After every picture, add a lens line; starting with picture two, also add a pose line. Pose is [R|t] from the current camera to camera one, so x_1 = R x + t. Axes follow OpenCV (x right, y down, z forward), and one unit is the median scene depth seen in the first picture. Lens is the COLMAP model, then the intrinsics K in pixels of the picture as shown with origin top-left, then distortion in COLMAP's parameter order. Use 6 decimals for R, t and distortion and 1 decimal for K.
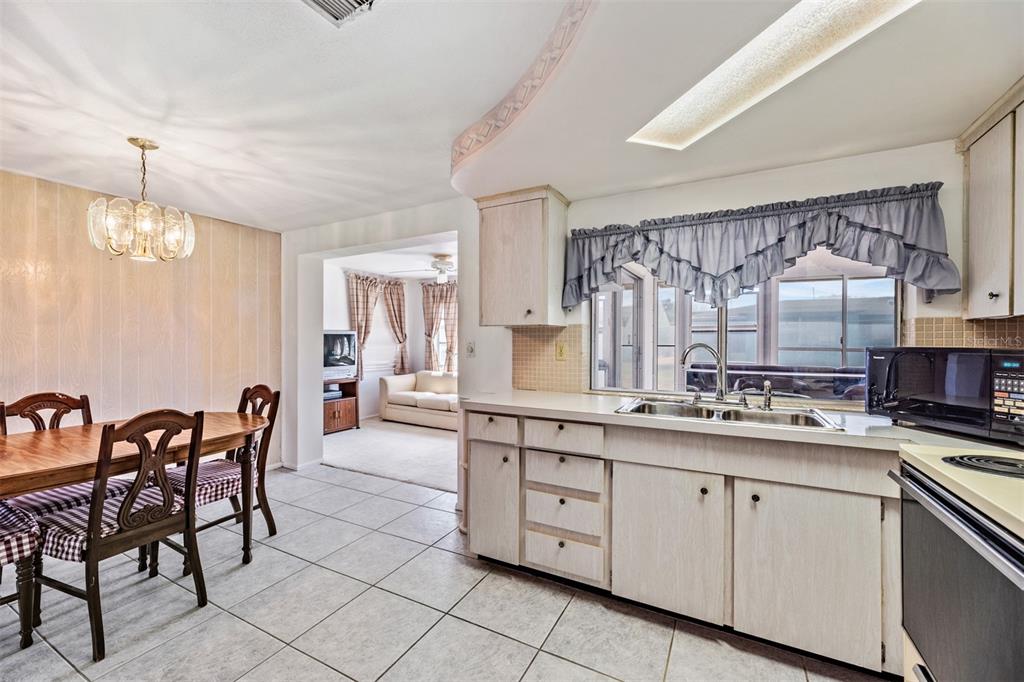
lens RADIAL K [[416.5, 0, 507.8], [0, 416.5, 344.0], [0, 0, 1]] dist [0.001185, 0.000300]
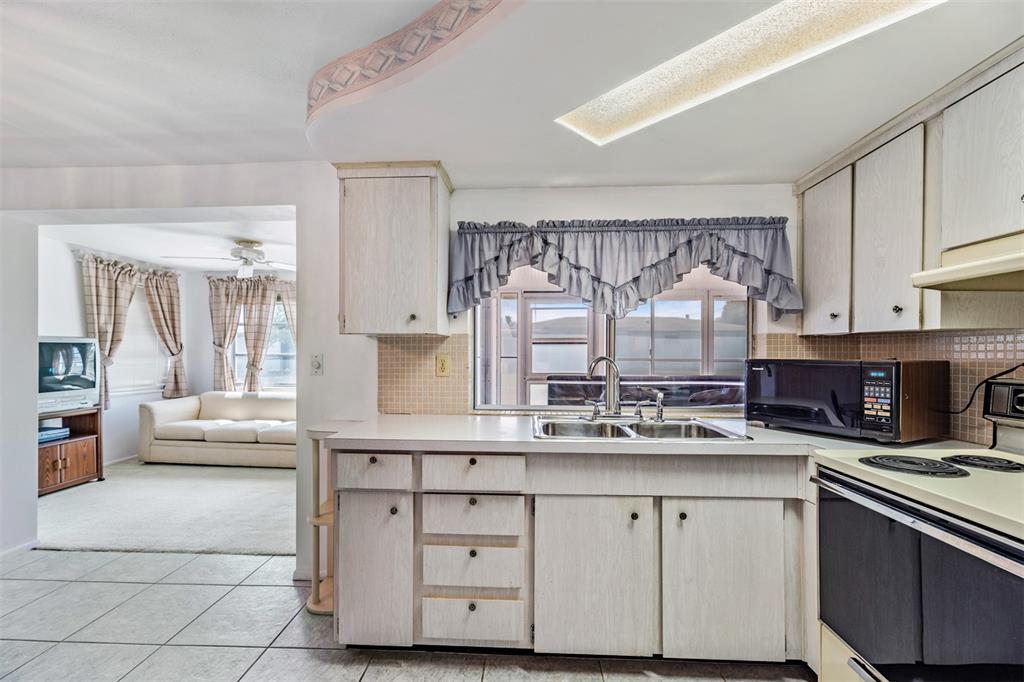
lens RADIAL K [[424.6, 0, 508.7], [0, 424.6, 354.5], [0, 0, 1]] dist [0.001839, 0.000652]
pose [[0.902873, -0.003159, 0.429896, -0.148744], [0.003629, 0.999993, -0.000272, -0.005821], [-0.429893, 0.001806, 0.902878, 0.213584]]
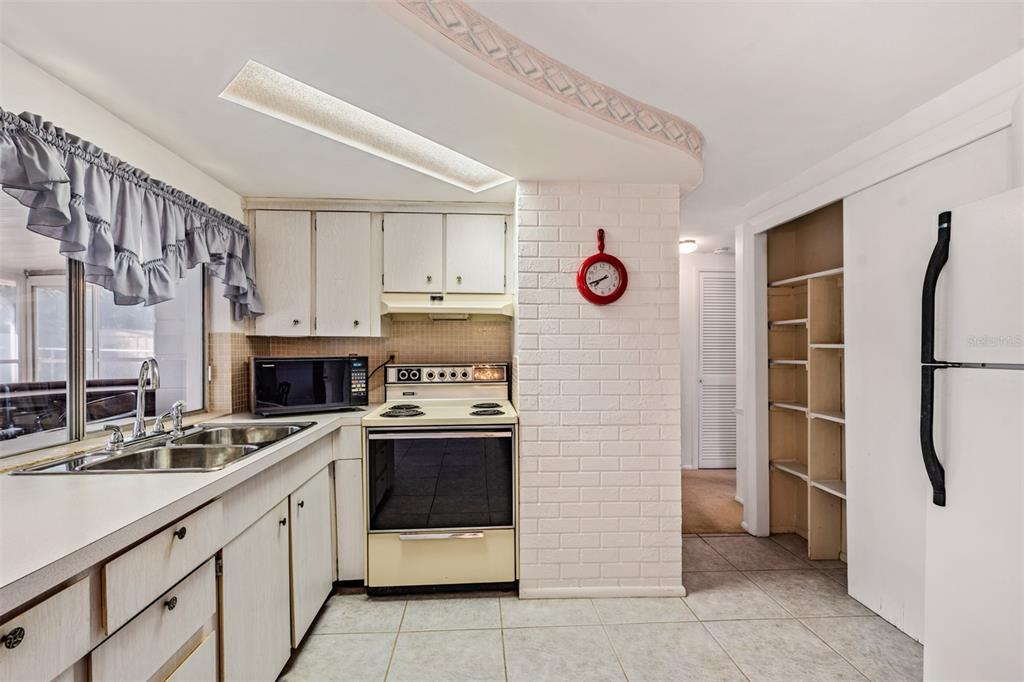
lens RADIAL K [[457.0, 0, 505.1], [0, 457.0, 351.1], [0, 0, 1]] dist [-0.000460, 0.000219]
pose [[-0.527671, -0.004463, 0.849437, -0.480935], [0.007341, 0.999925, 0.009814, -0.014381], [-0.849417, 0.011414, -0.527599, 0.885345]]
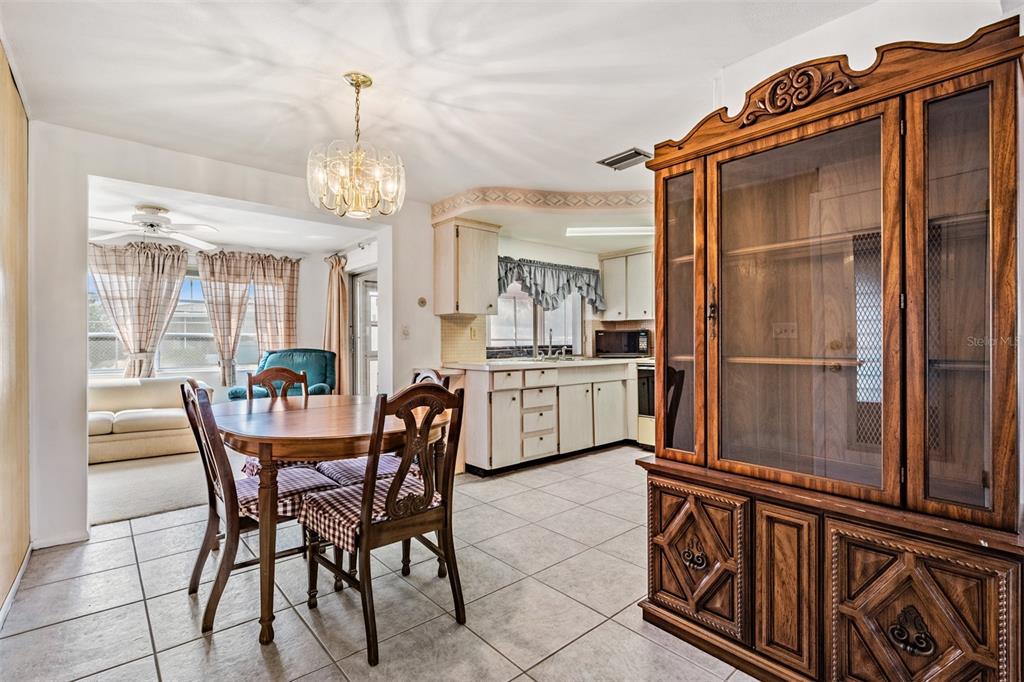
lens RADIAL K [[473.4, 0, 507.5], [0, 473.4, 341.4], [0, 0, 1]] dist [0.000778, 0.000324]
pose [[0.358418, -0.001853, 0.933559, -1.702052], [0.014344, 0.999891, -0.003522, 0.065129], [-0.933451, 0.014653, 0.358405, 0.376218]]
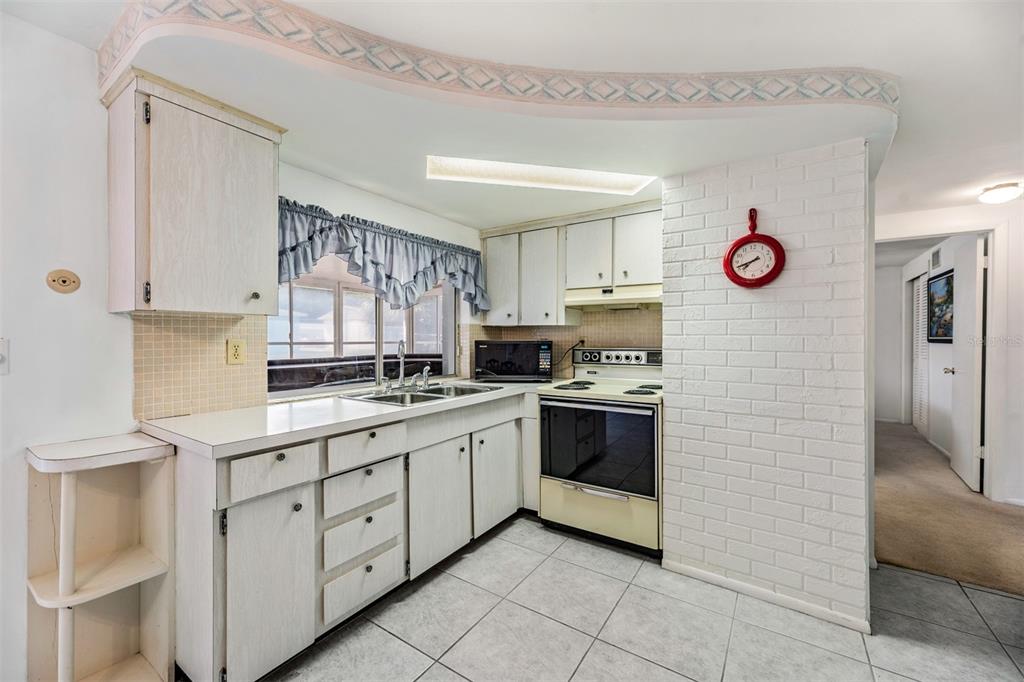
lens RADIAL K [[413.4, 0, 503.5], [0, 413.4, 339.0], [0, 0, 1]] dist [0.000324, 0.000073]
pose [[0.101856, -0.007764, 0.994769, -0.662019], [0.007160, 0.999949, 0.007072, -0.007888], [-0.994773, 0.006402, 0.101907, 0.584702]]
